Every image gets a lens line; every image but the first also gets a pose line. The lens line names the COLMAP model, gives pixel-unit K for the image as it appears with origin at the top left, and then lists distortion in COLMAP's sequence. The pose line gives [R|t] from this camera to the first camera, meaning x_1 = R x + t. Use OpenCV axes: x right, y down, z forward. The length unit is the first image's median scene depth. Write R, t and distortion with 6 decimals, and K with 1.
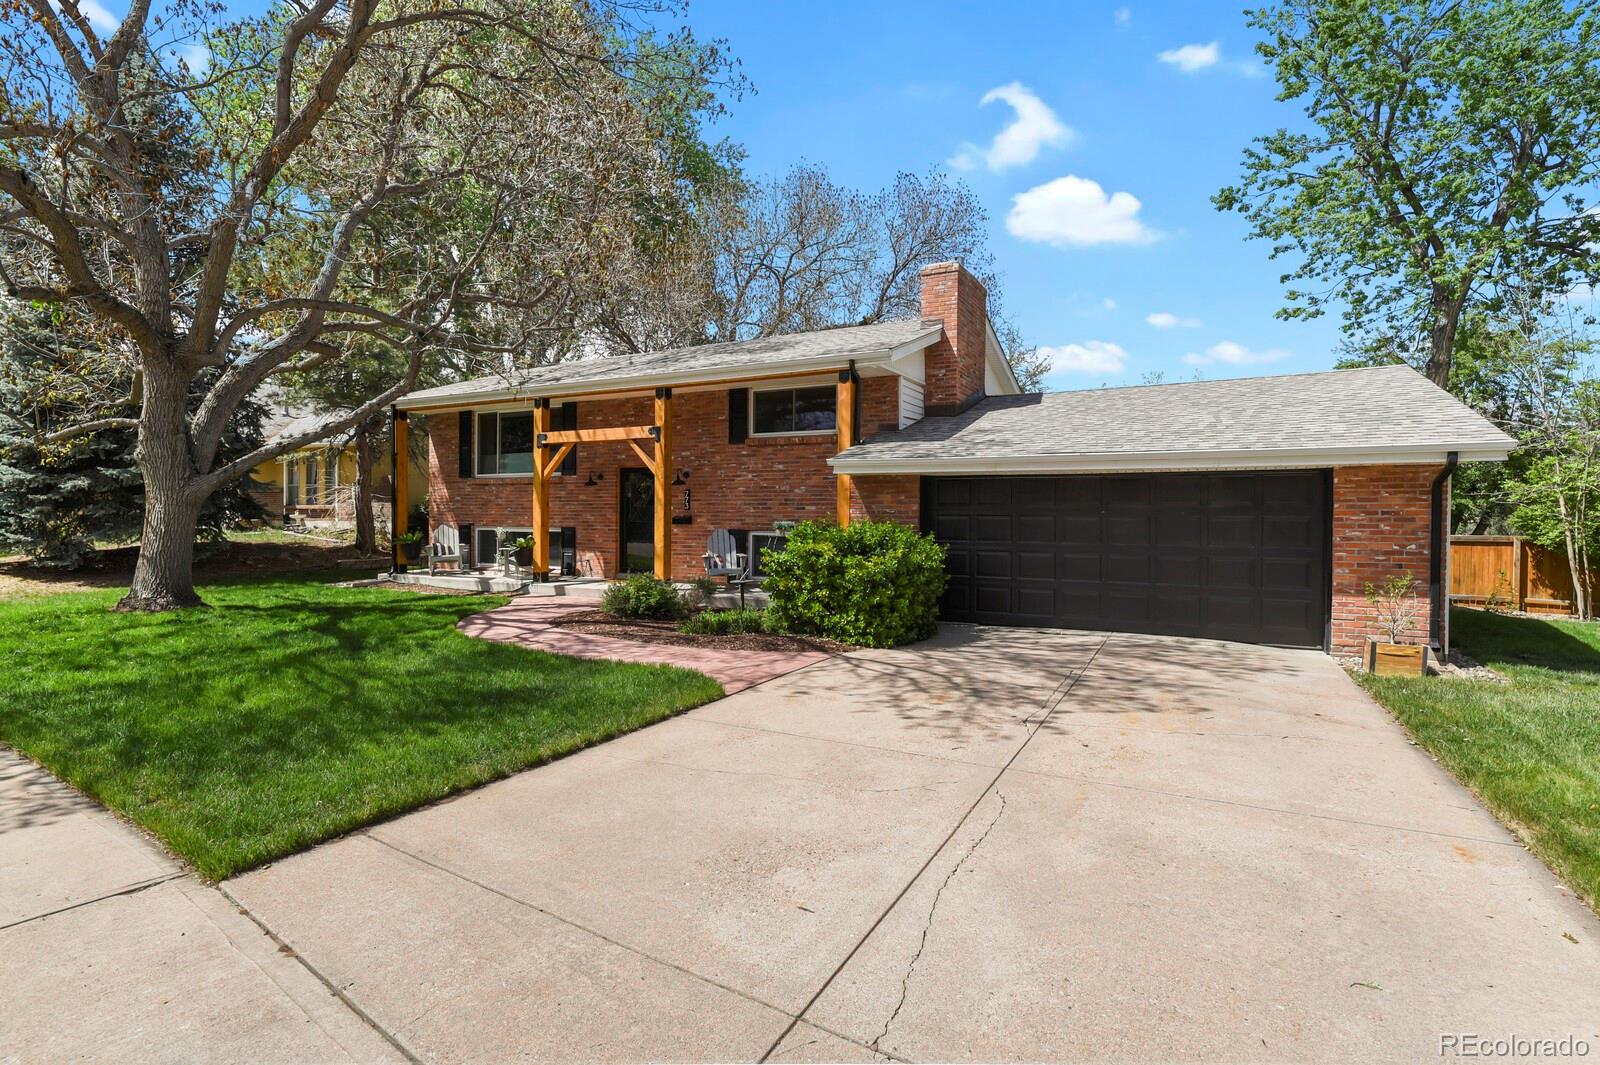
lens RADIAL K [[786.2, 0, 800.1], [0, 786.2, 526.8], [0, 0, 1]] dist [-0.003152, -0.000989]
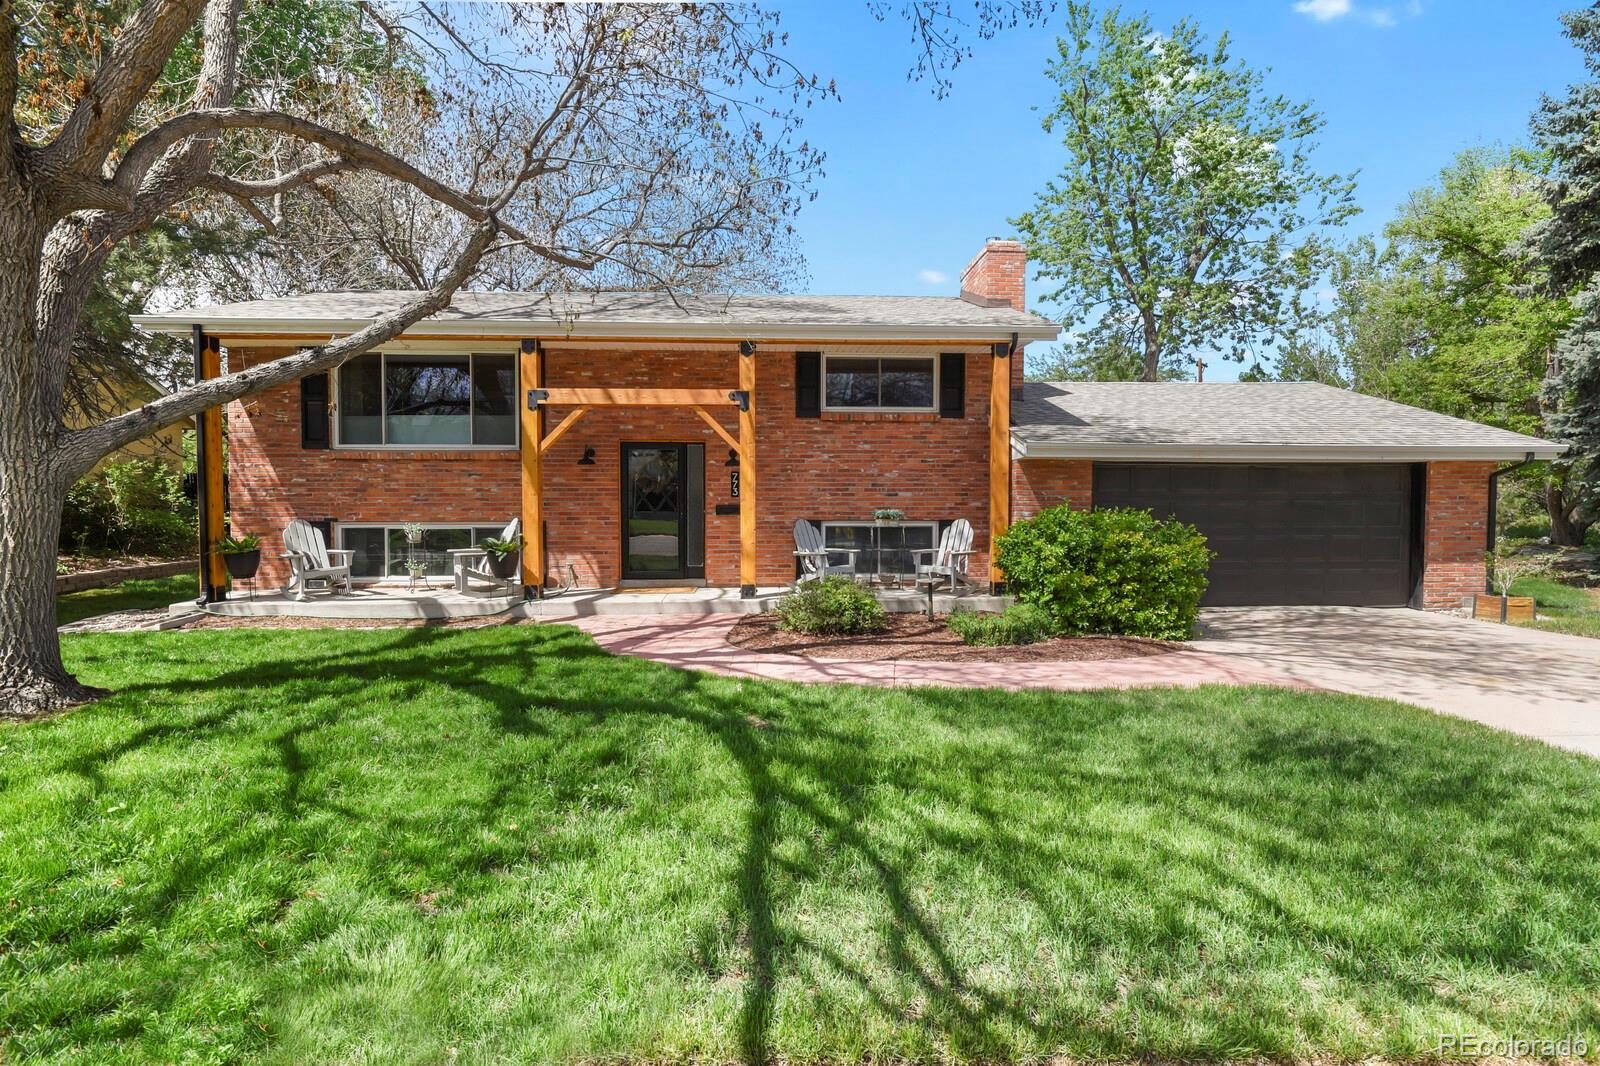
lens RADIAL K [[786.2, 0, 800.1], [0, 786.2, 527.3], [0, 0, 1]] dist [-0.003152, -0.000989]
pose [[0.852154, -0.022524, 0.522805, -0.530717], [0.013234, 0.999681, 0.021498, -0.007044], [-0.523123, -0.011401, 0.852181, 0.288367]]
